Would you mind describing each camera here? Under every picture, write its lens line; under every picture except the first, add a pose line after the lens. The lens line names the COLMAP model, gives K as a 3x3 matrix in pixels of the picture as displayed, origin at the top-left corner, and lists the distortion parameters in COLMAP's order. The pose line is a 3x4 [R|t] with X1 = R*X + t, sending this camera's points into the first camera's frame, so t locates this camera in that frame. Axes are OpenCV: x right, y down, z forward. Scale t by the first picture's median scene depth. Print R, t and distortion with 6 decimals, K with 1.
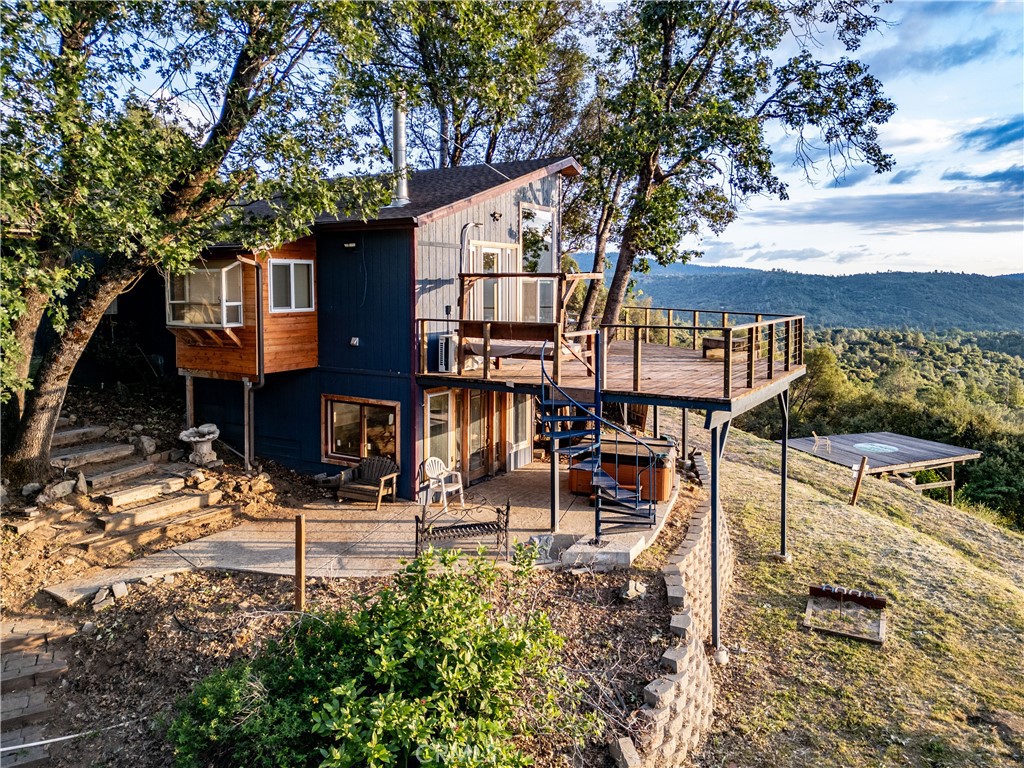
lens RADIAL K [[747.1, 0, 507.9], [0, 747.1, 359.2], [0, 0, 1]] dist [0.128911, -0.167551]
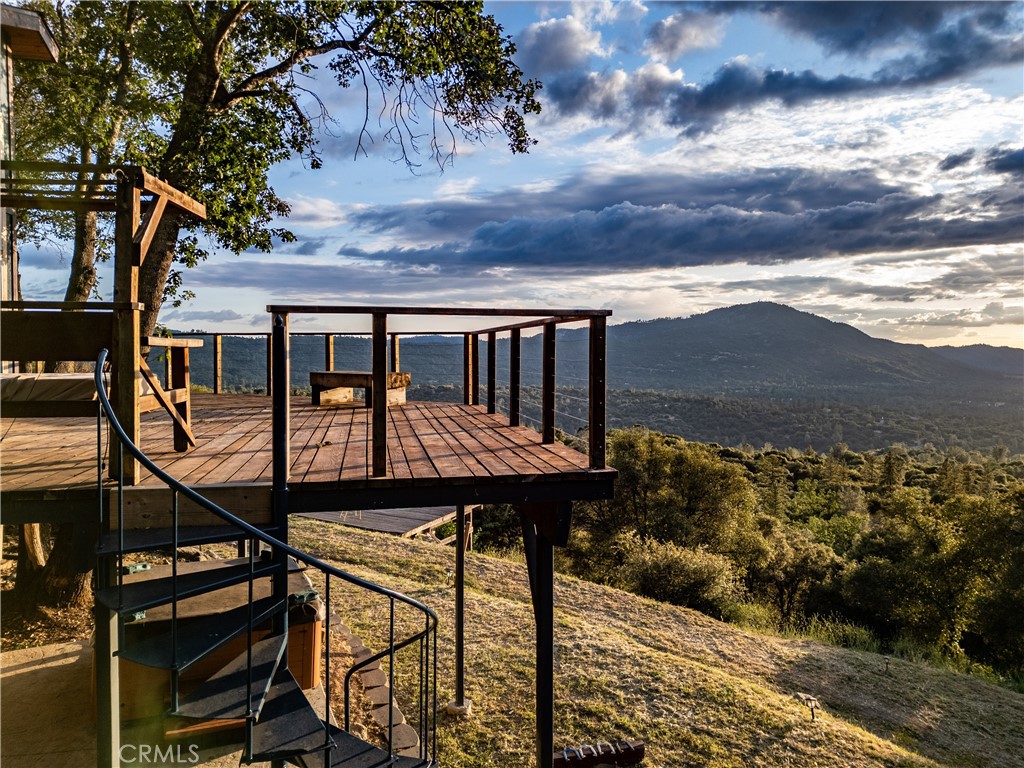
lens RADIAL K [[747.1, 0, 507.9], [0, 747.1, 359.2], [0, 0, 1]] dist [0.128911, -0.167551]
pose [[0.742427, -0.009864, 0.669854, -0.030754], [0.064014, 0.996361, -0.056277, 0.005624], [-0.666861, 0.084662, 0.740357, 0.420519]]
